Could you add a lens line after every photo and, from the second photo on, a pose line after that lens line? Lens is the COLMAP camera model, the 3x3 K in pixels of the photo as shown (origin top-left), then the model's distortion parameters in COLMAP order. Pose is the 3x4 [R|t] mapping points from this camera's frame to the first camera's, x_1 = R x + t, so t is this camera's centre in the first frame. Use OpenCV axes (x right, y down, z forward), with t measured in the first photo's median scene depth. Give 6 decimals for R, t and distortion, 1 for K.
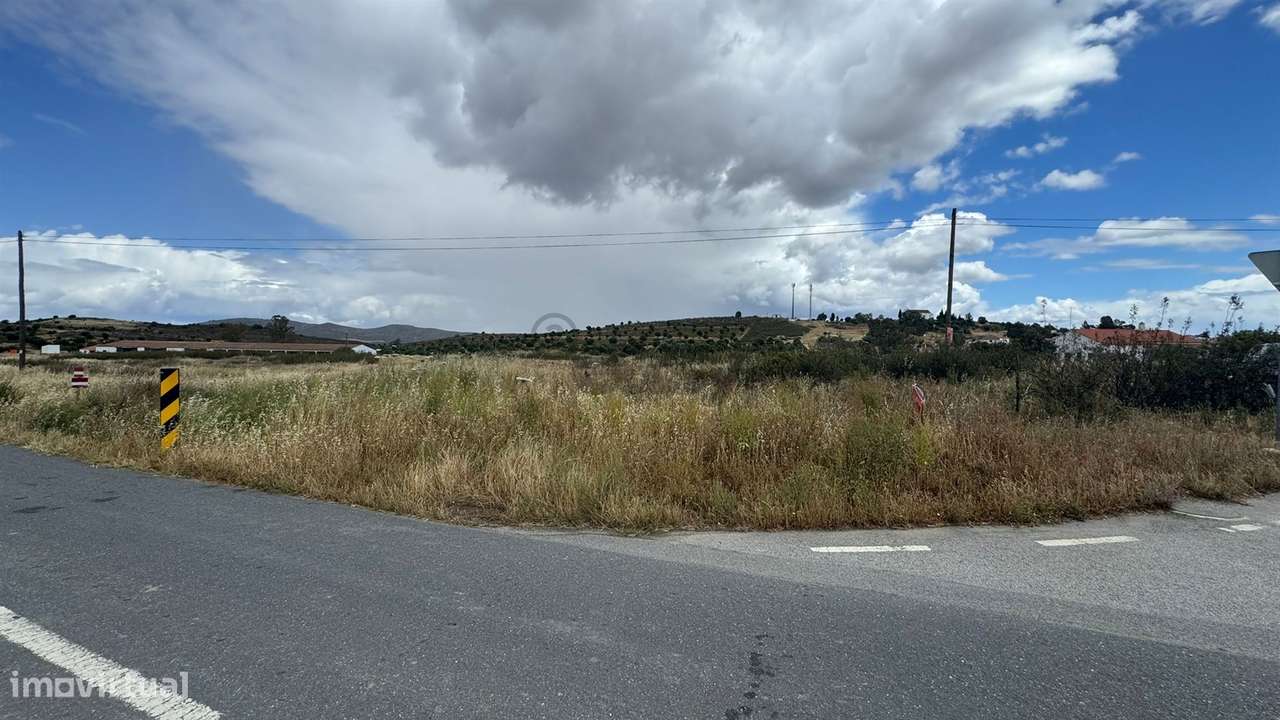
lens RADIAL K [[506.6, 0, 660.0], [0, 506.6, 346.0], [0, 0, 1]] dist [0.002463, -0.000349]
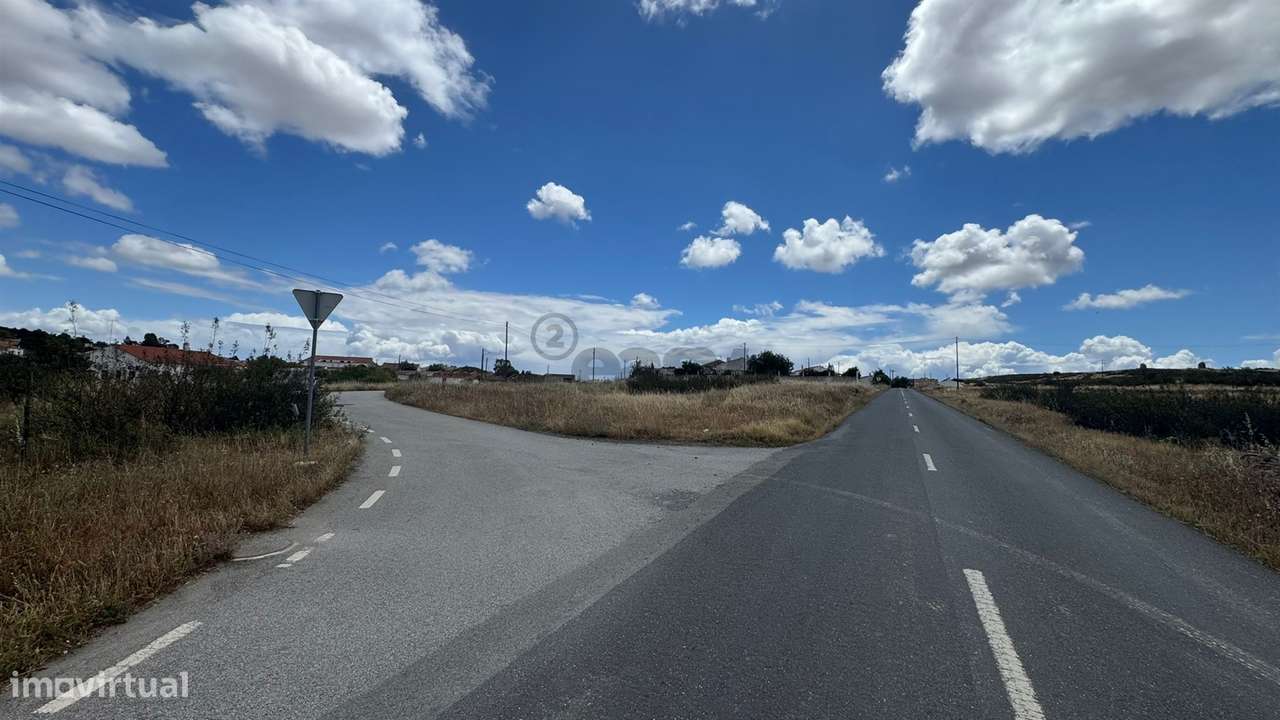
lens RADIAL K [[506.6, 0, 649.7], [0, 506.6, 350.8], [0, 0, 1]] dist [0.002463, -0.000349]
pose [[0.072437, 0.071382, 0.994815, 0.477629], [-0.042067, 0.996767, -0.068459, -0.047187], [-0.996485, -0.036890, 0.075206, 0.709579]]
